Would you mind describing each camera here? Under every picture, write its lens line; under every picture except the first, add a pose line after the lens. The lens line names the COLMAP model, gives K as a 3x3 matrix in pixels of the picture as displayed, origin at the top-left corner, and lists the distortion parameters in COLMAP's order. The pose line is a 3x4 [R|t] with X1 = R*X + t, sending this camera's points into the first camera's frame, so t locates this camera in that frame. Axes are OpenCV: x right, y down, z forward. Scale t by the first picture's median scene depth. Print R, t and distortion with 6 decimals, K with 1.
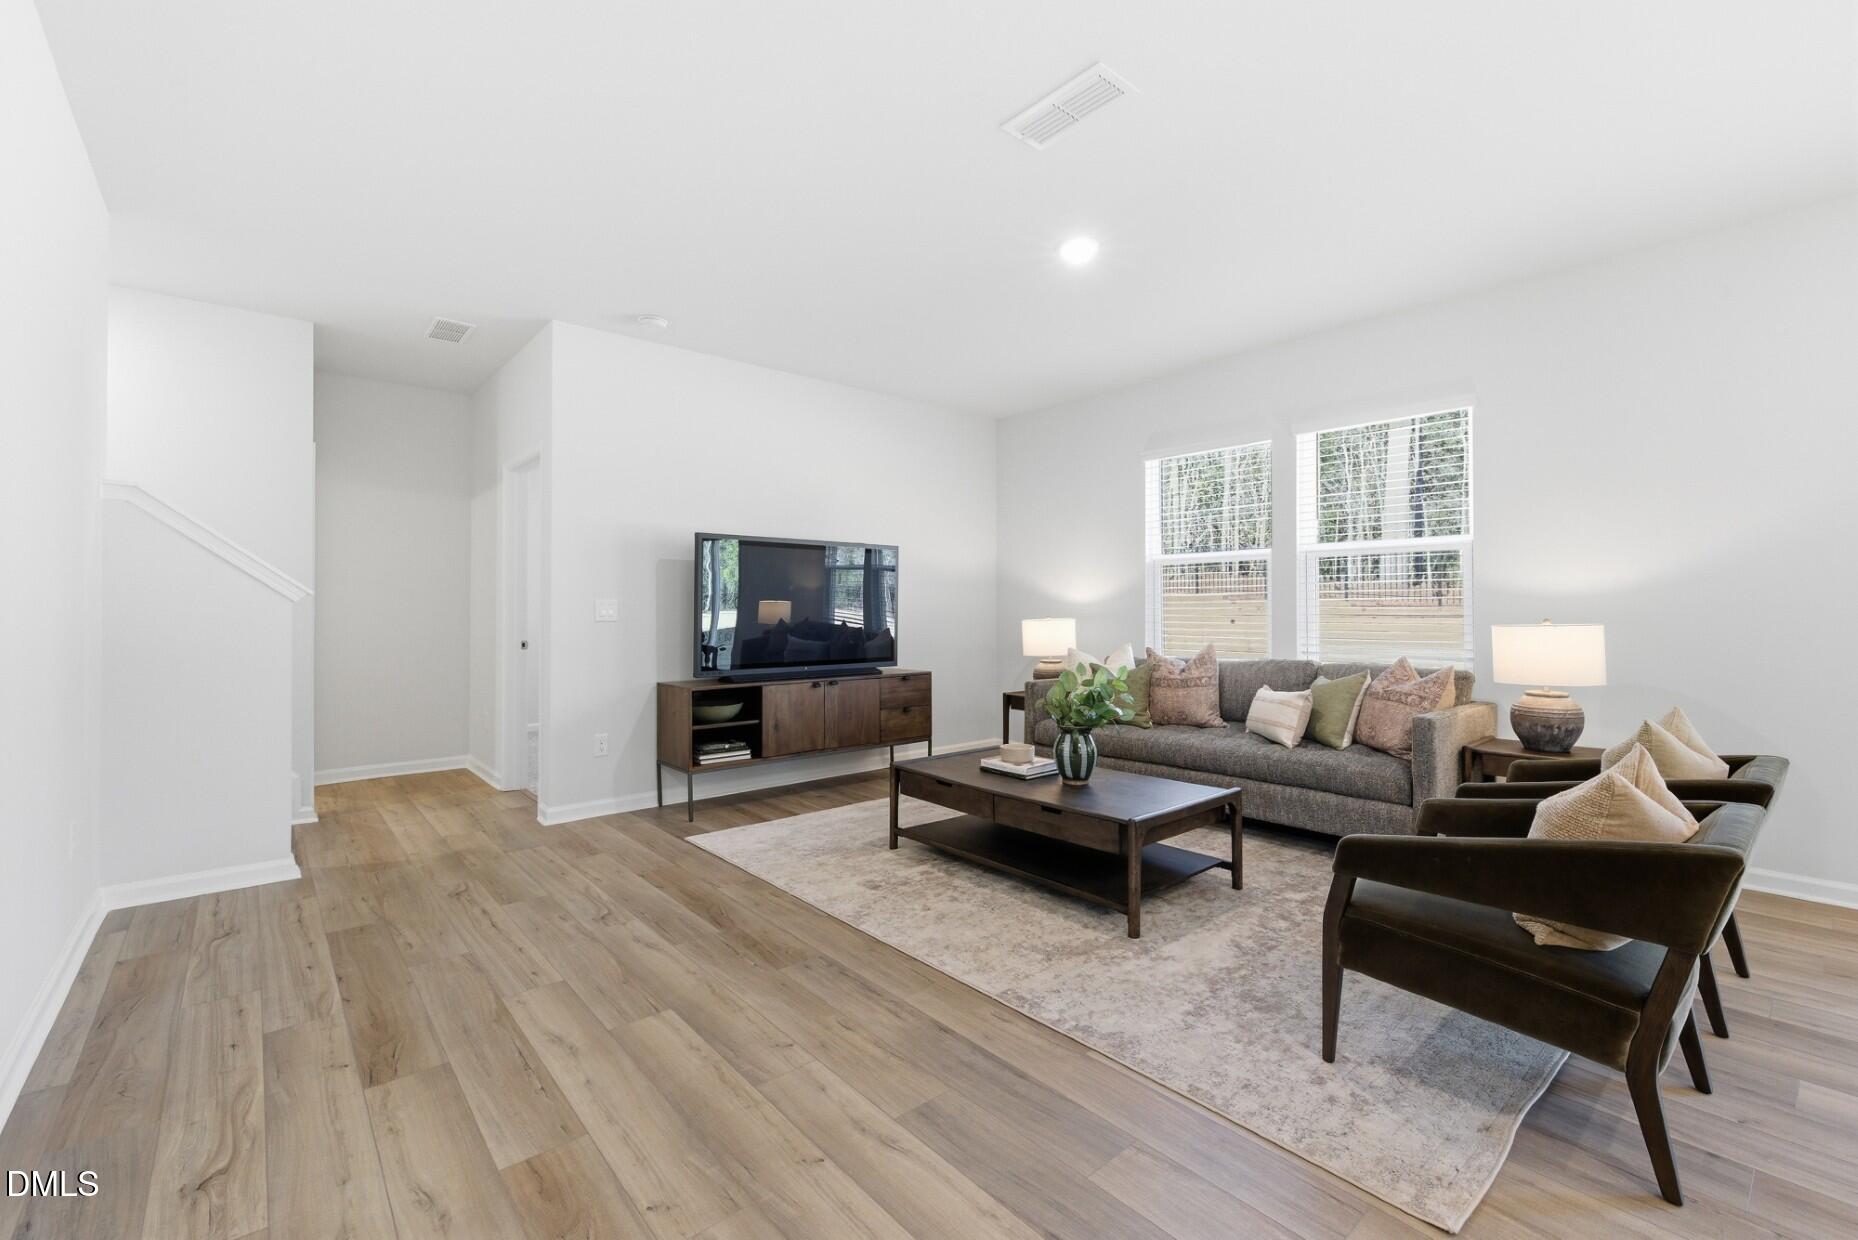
lens RADIAL K [[766.6, 0, 946.7], [0, 766.6, 608.8], [0, 0, 1]] dist [0.000405, -0.000001]
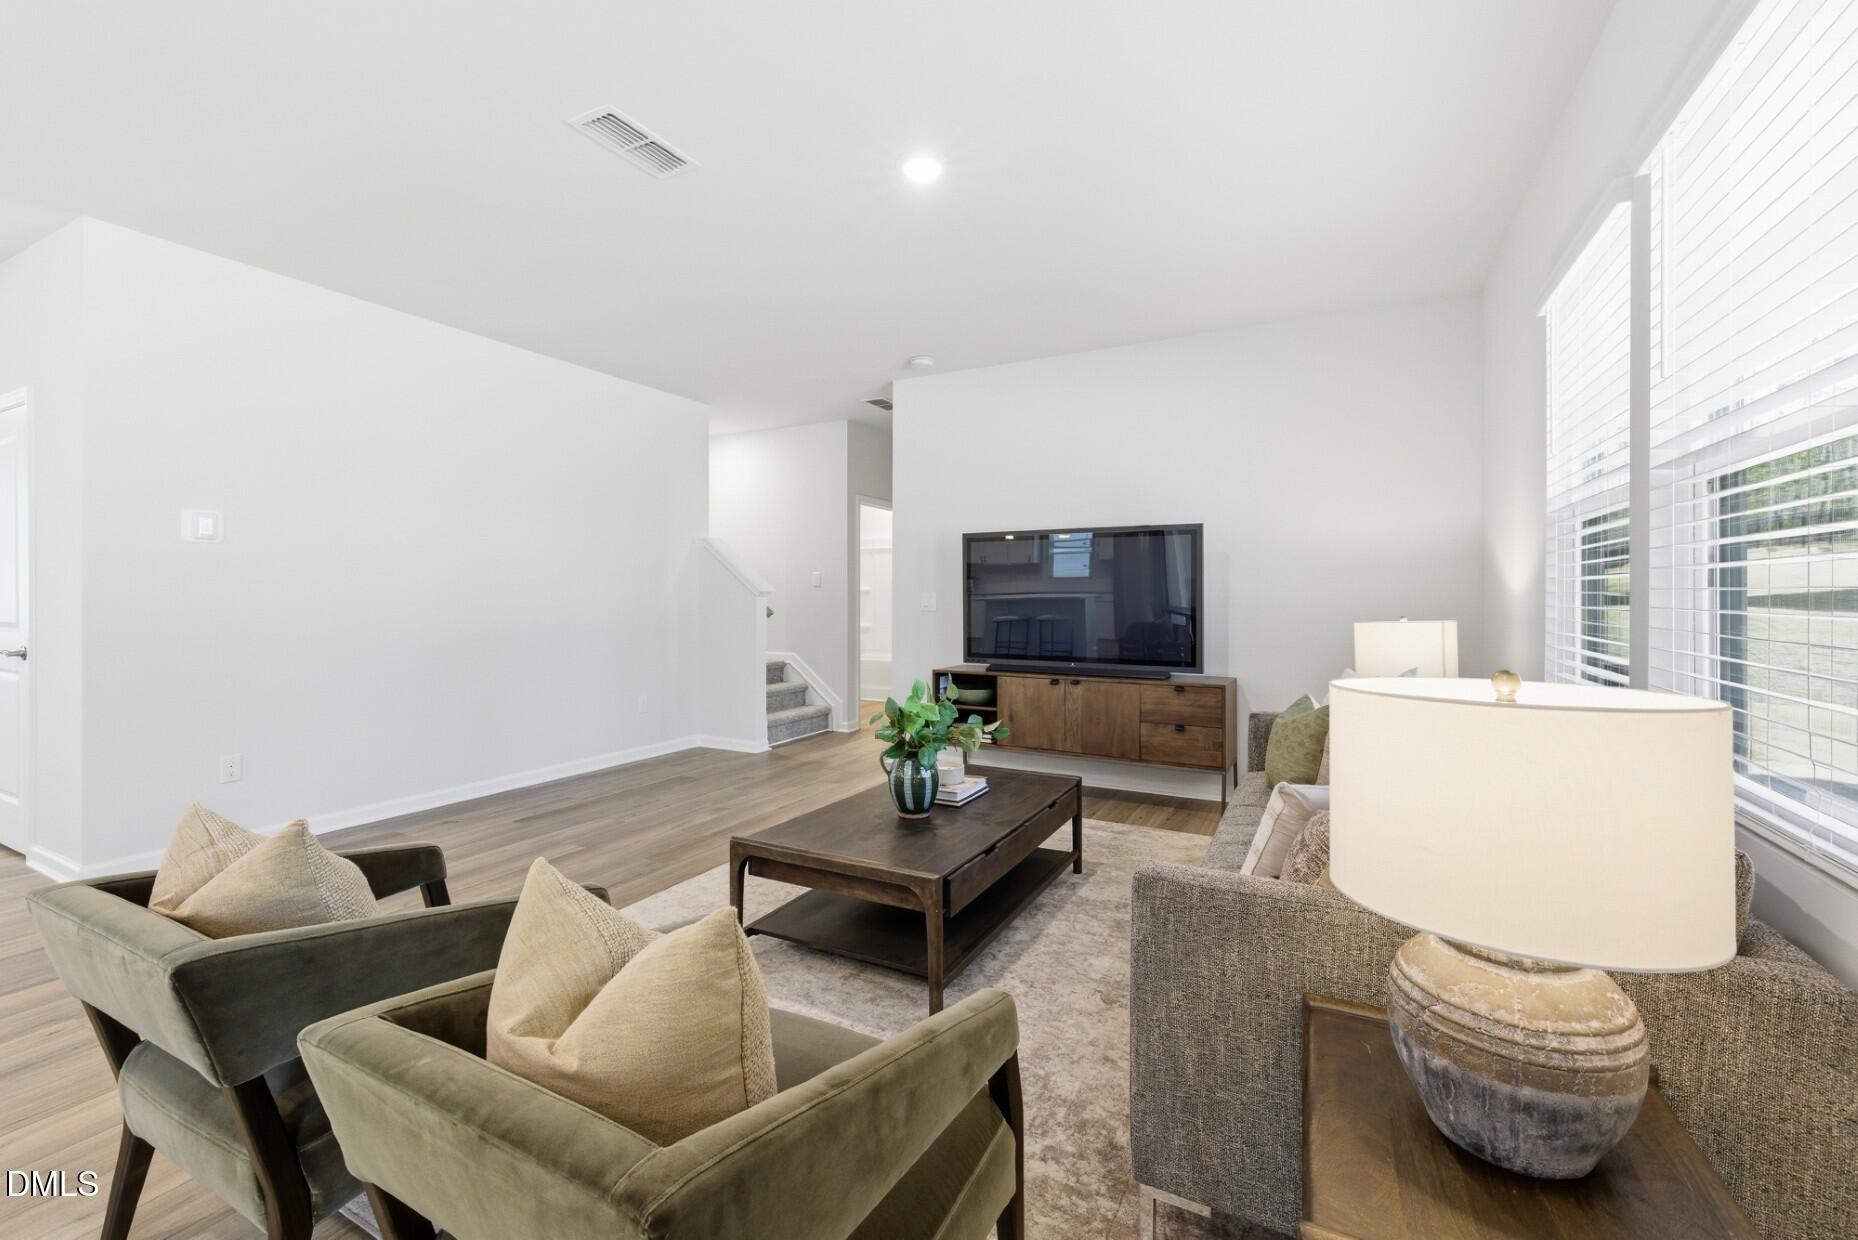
lens RADIAL K [[778.6, 0, 919.0], [0, 778.6, 602.0], [0, 0, 1]] dist [-0.000443, -0.000031]
pose [[0.354444, 0.009662, -0.935027, 0.711843], [0.001915, 0.999937, 0.011058, -0.011922], [0.935075, -0.005710, 0.354403, 0.527056]]
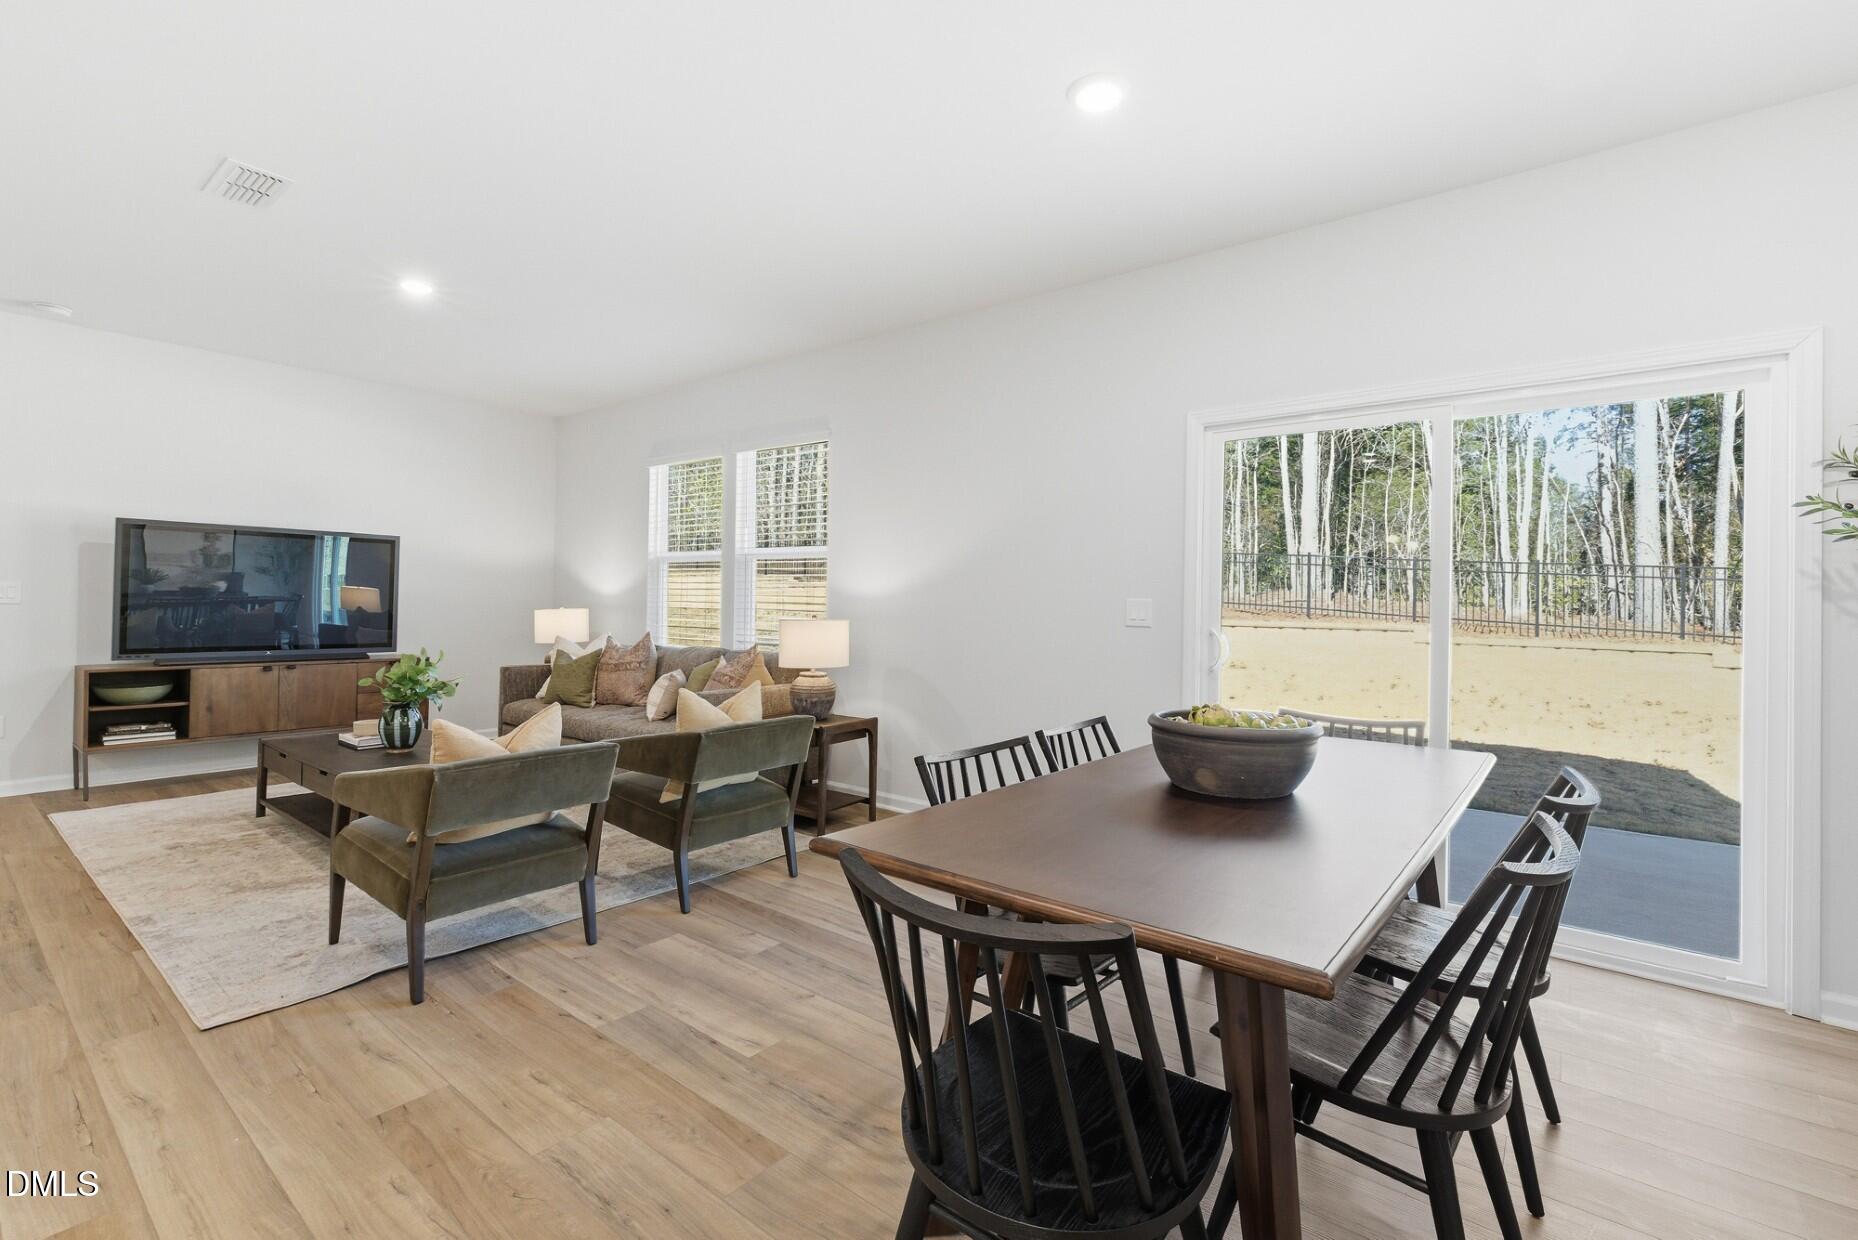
lens RADIAL K [[778.6, 0, 919.0], [0, 778.6, 602.0], [0, 0, 1]] dist [-0.000443, -0.000031]
pose [[0.981069, 0.020121, 0.192612, 0.519032], [-0.020201, 0.999795, -0.001548, -0.007711], [-0.192603, -0.002373, 0.981274, -0.218001]]
